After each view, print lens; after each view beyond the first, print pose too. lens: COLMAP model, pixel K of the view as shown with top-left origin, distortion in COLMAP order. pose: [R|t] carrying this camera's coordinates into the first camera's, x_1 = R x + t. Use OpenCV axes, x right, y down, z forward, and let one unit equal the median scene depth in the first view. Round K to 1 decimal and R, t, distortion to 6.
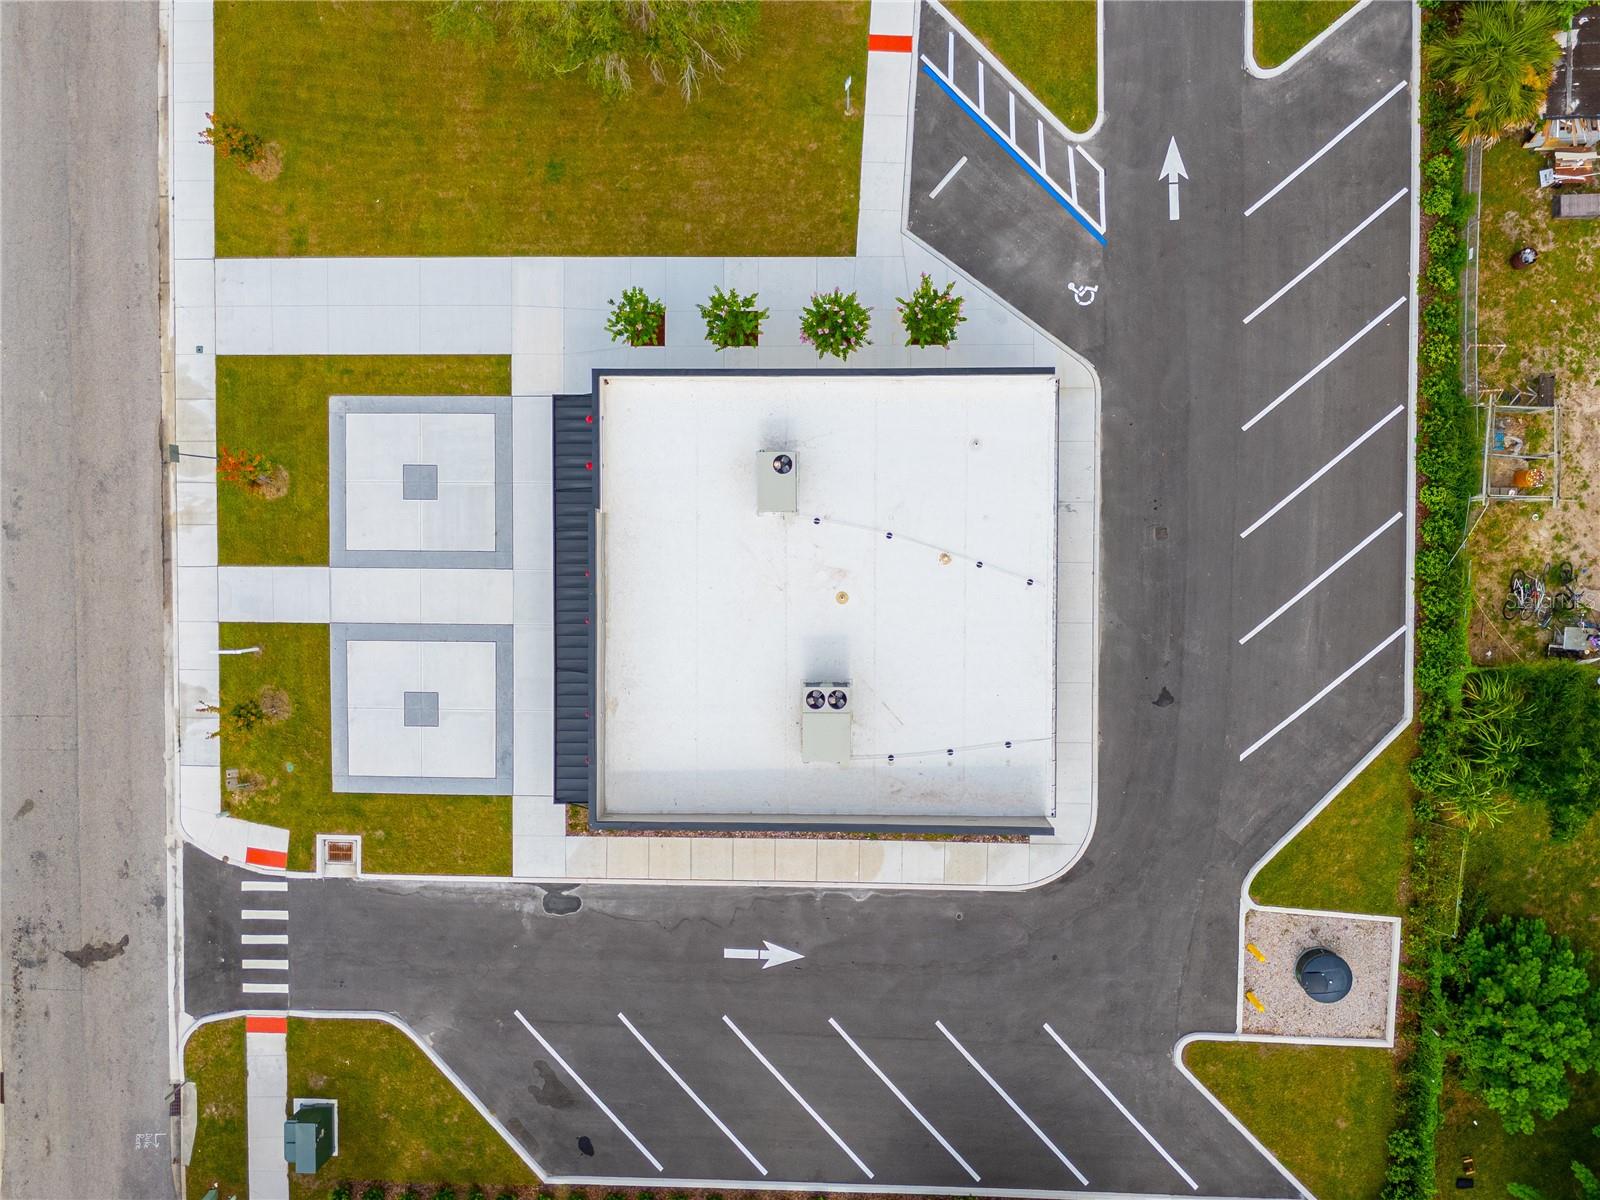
lens RADIAL K [[1213.8, 0, 806.9], [0, 1213.8, 592.6], [0, 0, 1]] dist [0.011016, -0.040452]
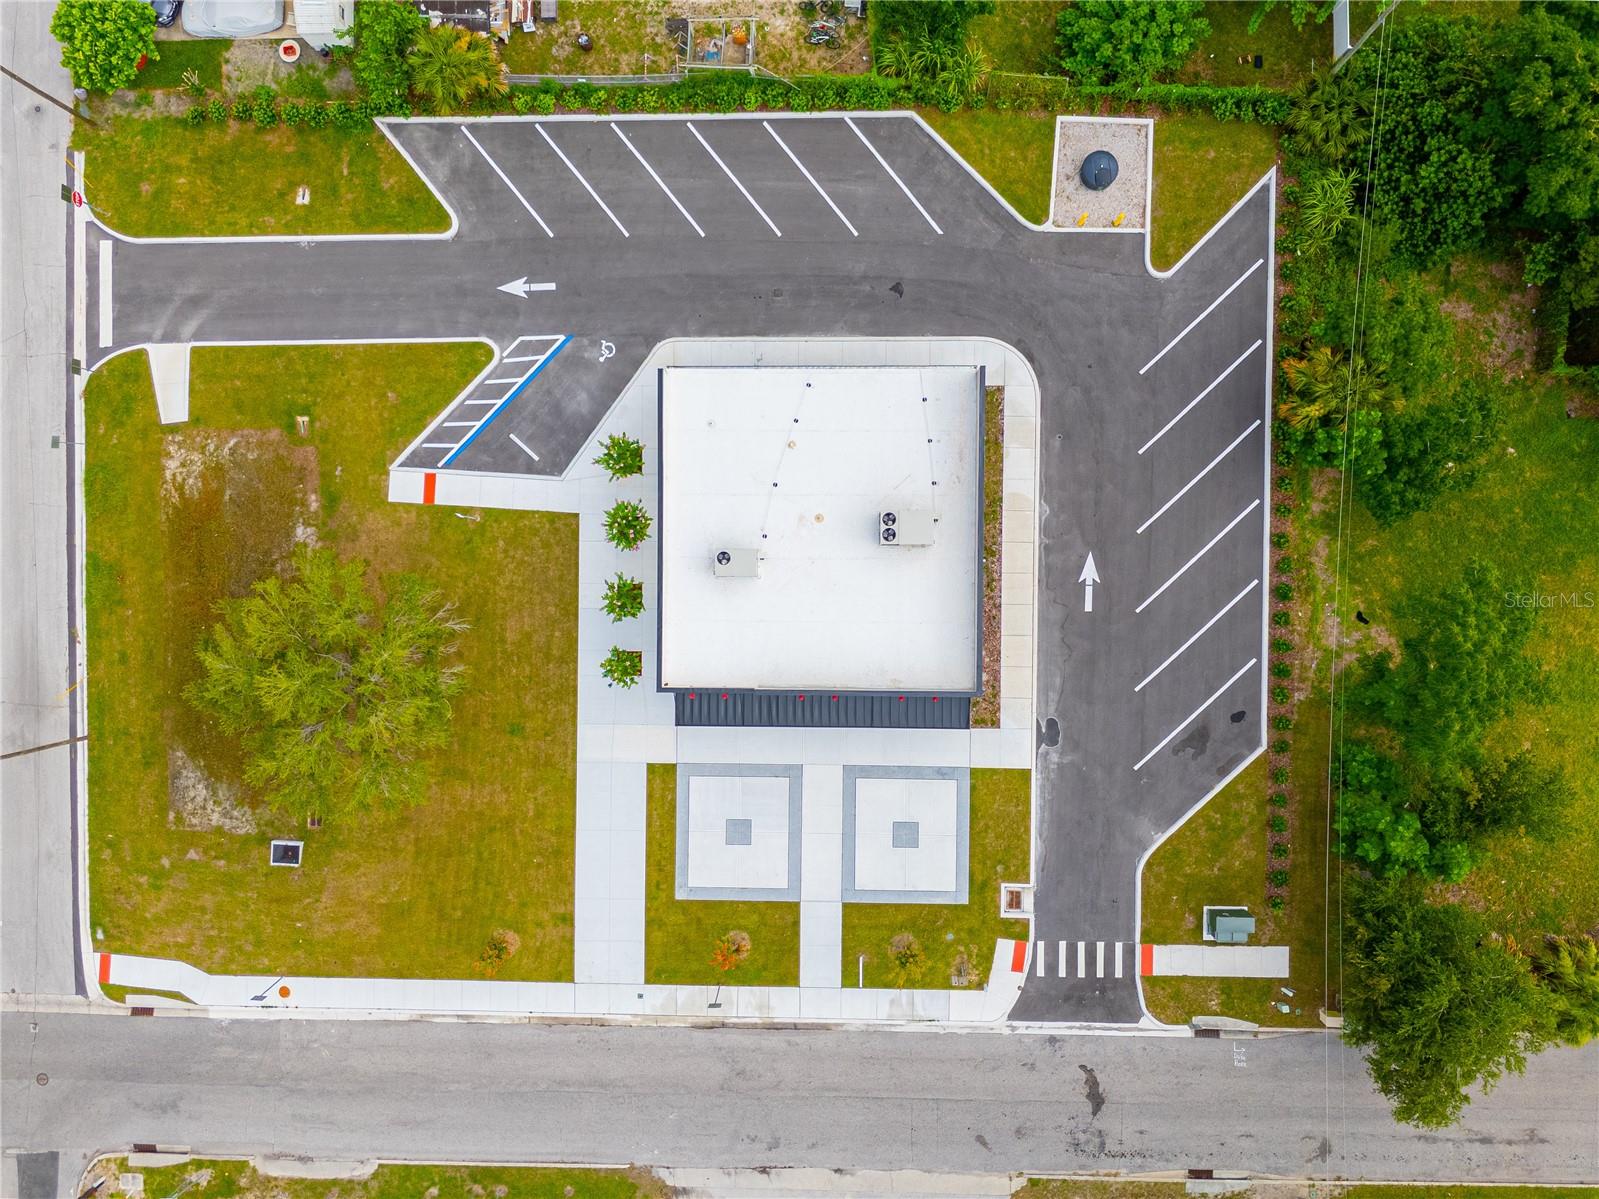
lens RADIAL K [[1213.0, 0, 807.2], [0, 1213.0, 599.5], [0, 0, 1]] dist [0.011016, -0.040452]
pose [[0.004890, -0.999591, 0.028183, -0.097114], [0.997813, 0.003019, -0.066027, 0.077057], [0.065915, 0.028444, 0.997420, -0.369932]]
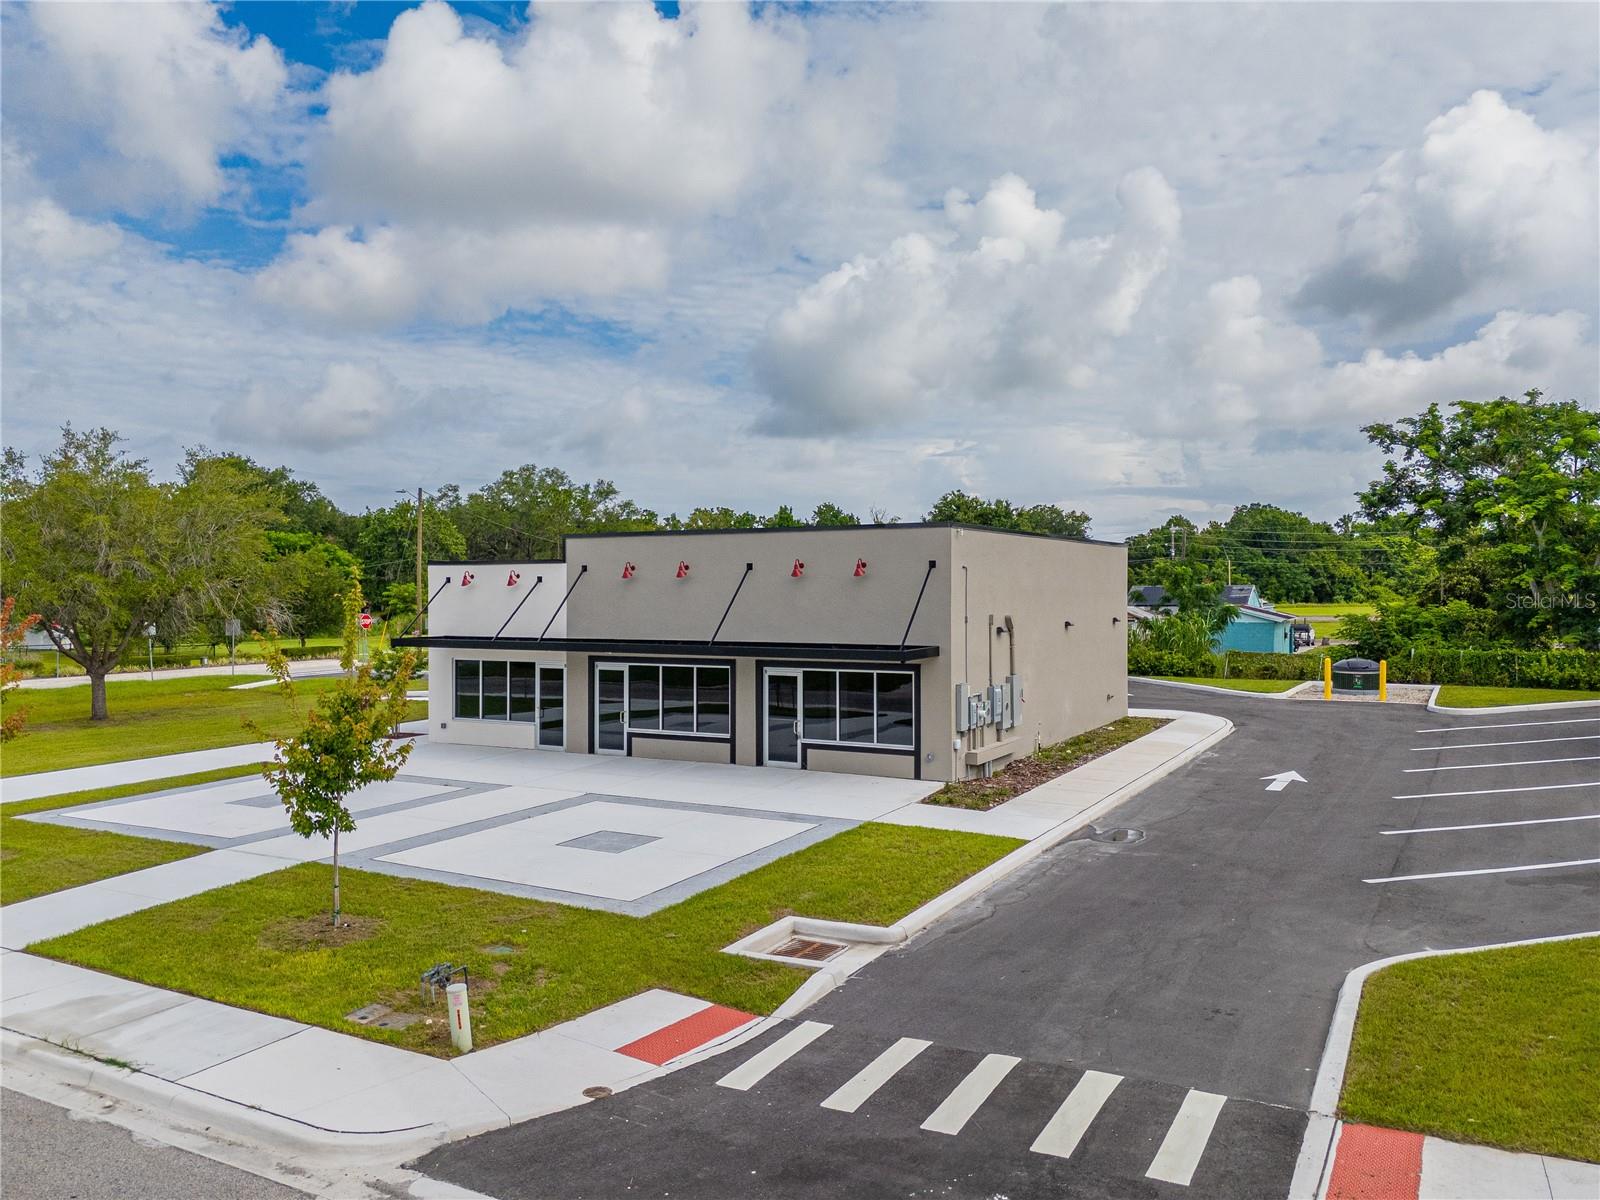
lens RADIAL K [[1213.8, 0, 807.3], [0, 1213.8, 595.4], [0, 0, 1]] dist [0.011016, -0.040452]
pose [[0.472756, 0.036925, 0.880419, -0.706011], [0.881182, -0.024817, -0.472125, 0.388958], [0.004416, 0.999010, -0.044271, 0.958676]]
